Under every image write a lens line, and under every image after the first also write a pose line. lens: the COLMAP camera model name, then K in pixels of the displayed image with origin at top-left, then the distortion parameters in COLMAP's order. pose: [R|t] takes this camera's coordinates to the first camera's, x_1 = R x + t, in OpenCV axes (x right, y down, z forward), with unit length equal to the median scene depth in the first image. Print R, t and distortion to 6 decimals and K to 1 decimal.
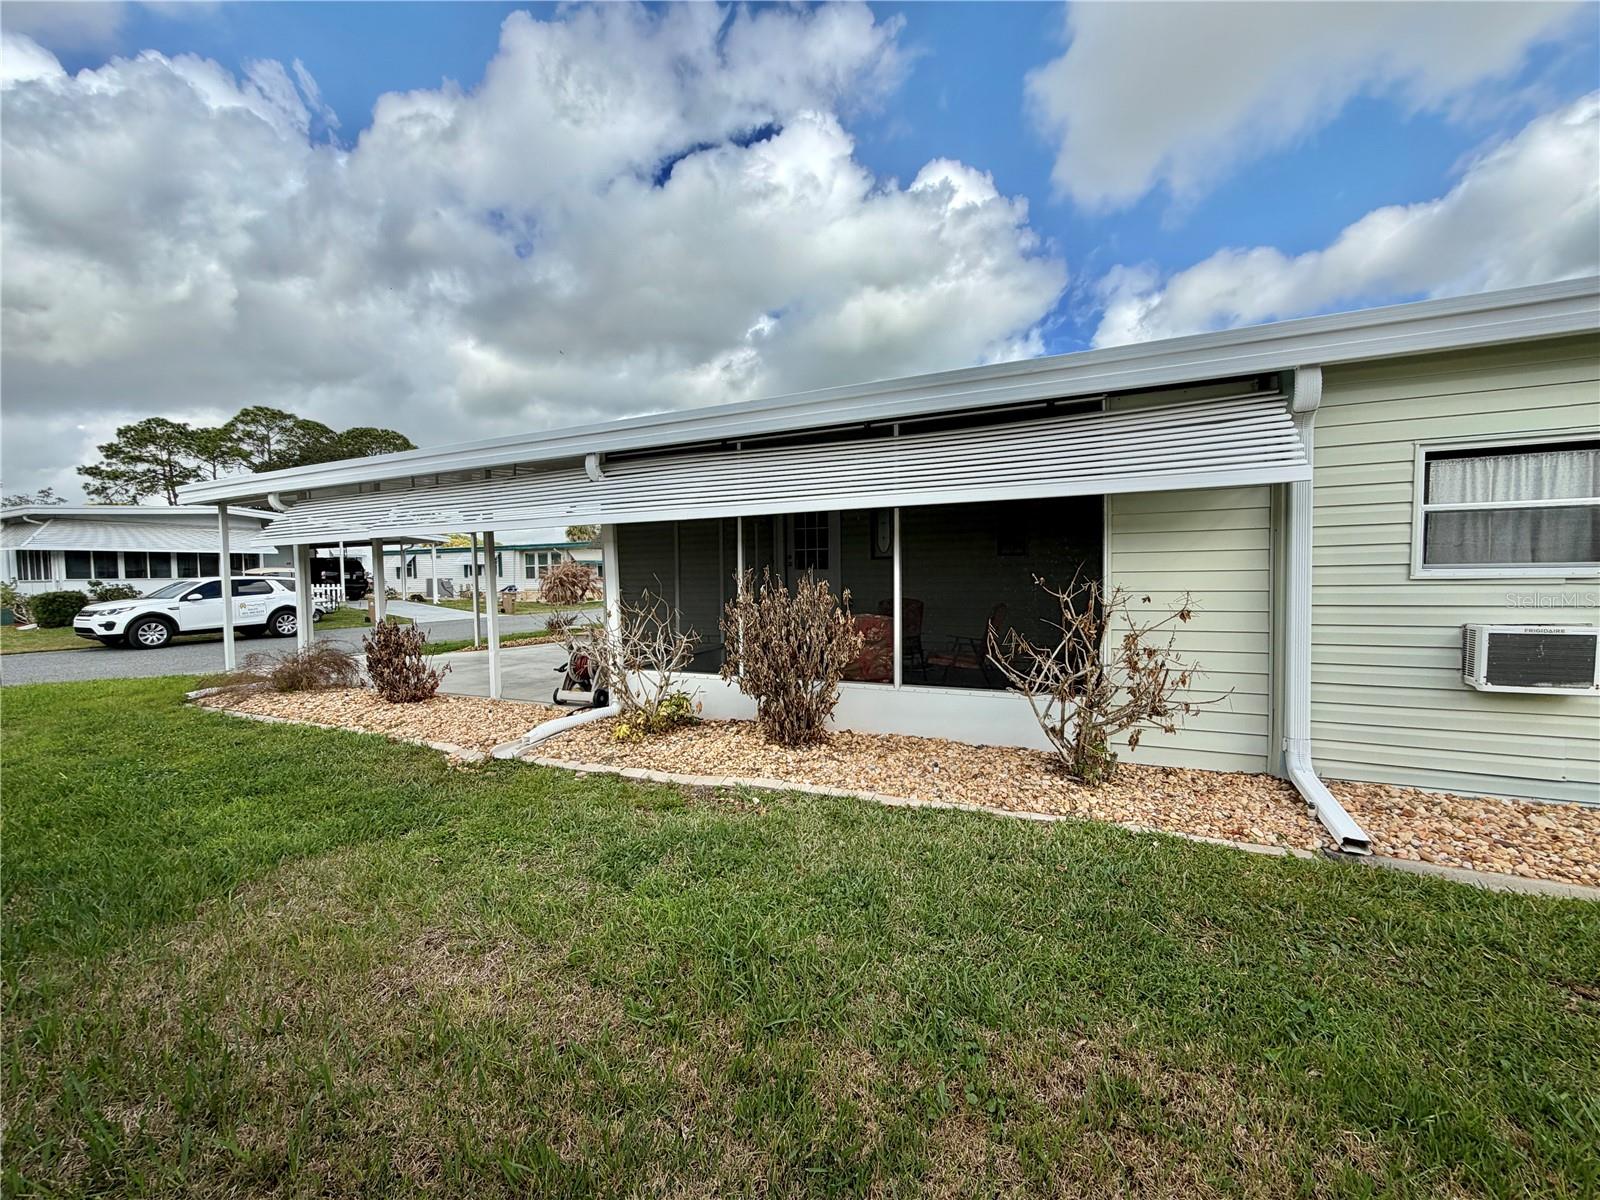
lens RADIAL K [[642.9, 0, 792.6], [0, 642.9, 609.2], [0, 0, 1]] dist [-0.000955, -0.000394]
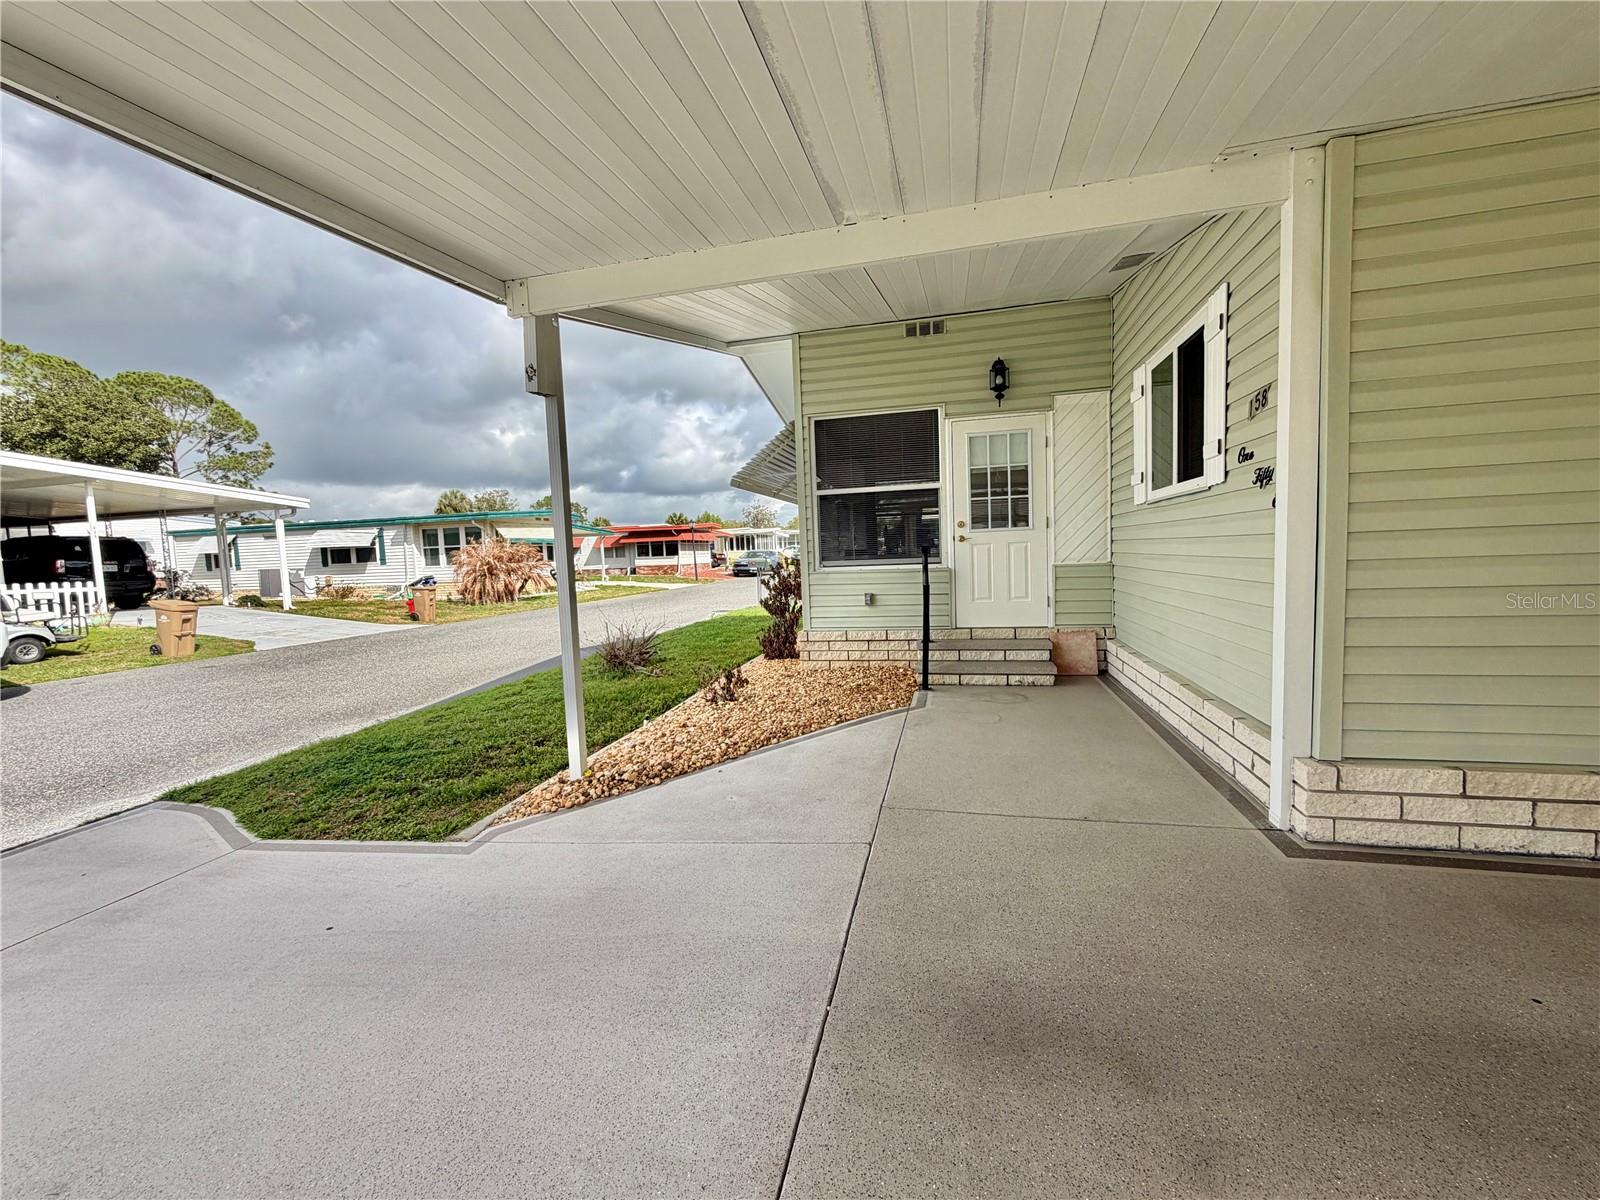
lens RADIAL K [[642.9, 0, 804.8], [0, 642.9, 599.4], [0, 0, 1]] dist [-0.000955, -0.000394]
pose [[0.979026, -0.033977, 0.200882, -0.193174], [0.031512, 0.999384, 0.015456, -0.011810], [-0.201283, -0.008802, 0.979494, 0.298491]]
